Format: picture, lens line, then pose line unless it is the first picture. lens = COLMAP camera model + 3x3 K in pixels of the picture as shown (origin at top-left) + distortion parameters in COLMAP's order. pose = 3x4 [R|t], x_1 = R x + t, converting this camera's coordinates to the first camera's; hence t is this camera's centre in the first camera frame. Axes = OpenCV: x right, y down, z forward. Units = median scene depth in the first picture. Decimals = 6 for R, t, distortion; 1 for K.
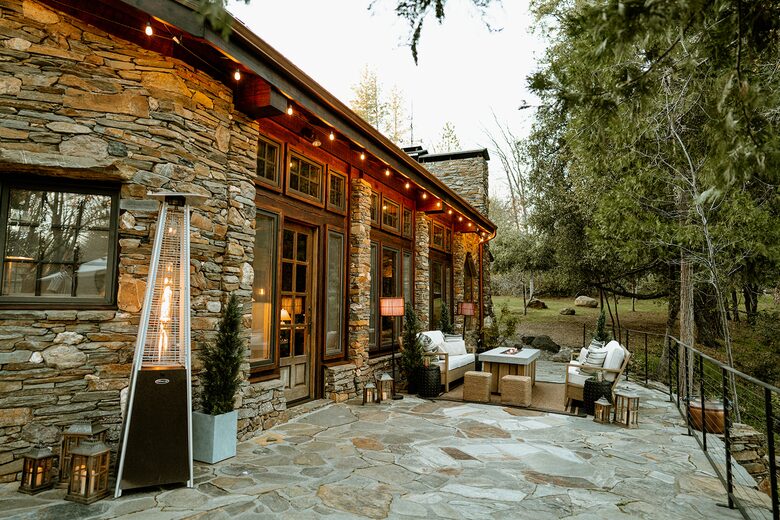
lens RADIAL K [[510.2, 0, 390.0], [0, 510.2, 260.0], [0, 0, 1]] dist [-0.043703, 0.051573]
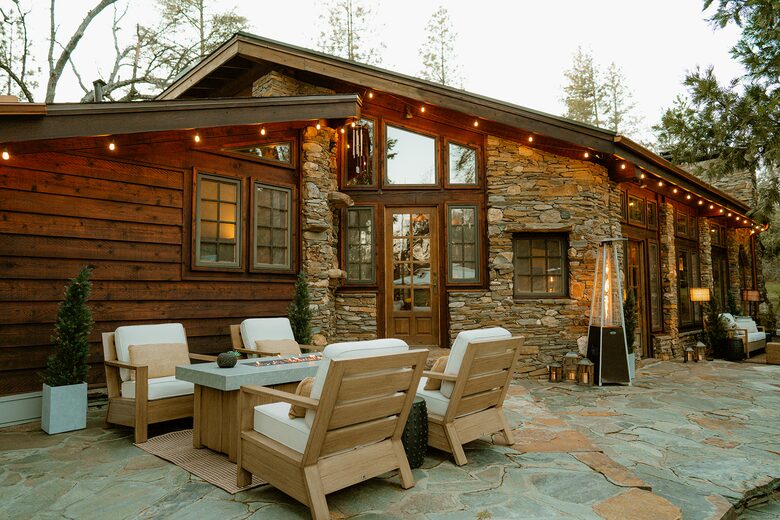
lens RADIAL K [[510.2, 0, 390.0], [0, 510.2, 260.0], [0, 0, 1]] dist [-0.043703, 0.051573]
pose [[0.919465, -0.040628, -0.391067, -0.229510], [0.048099, 0.998799, 0.009323, -0.056336], [0.390219, -0.027382, 0.920315, -0.593719]]
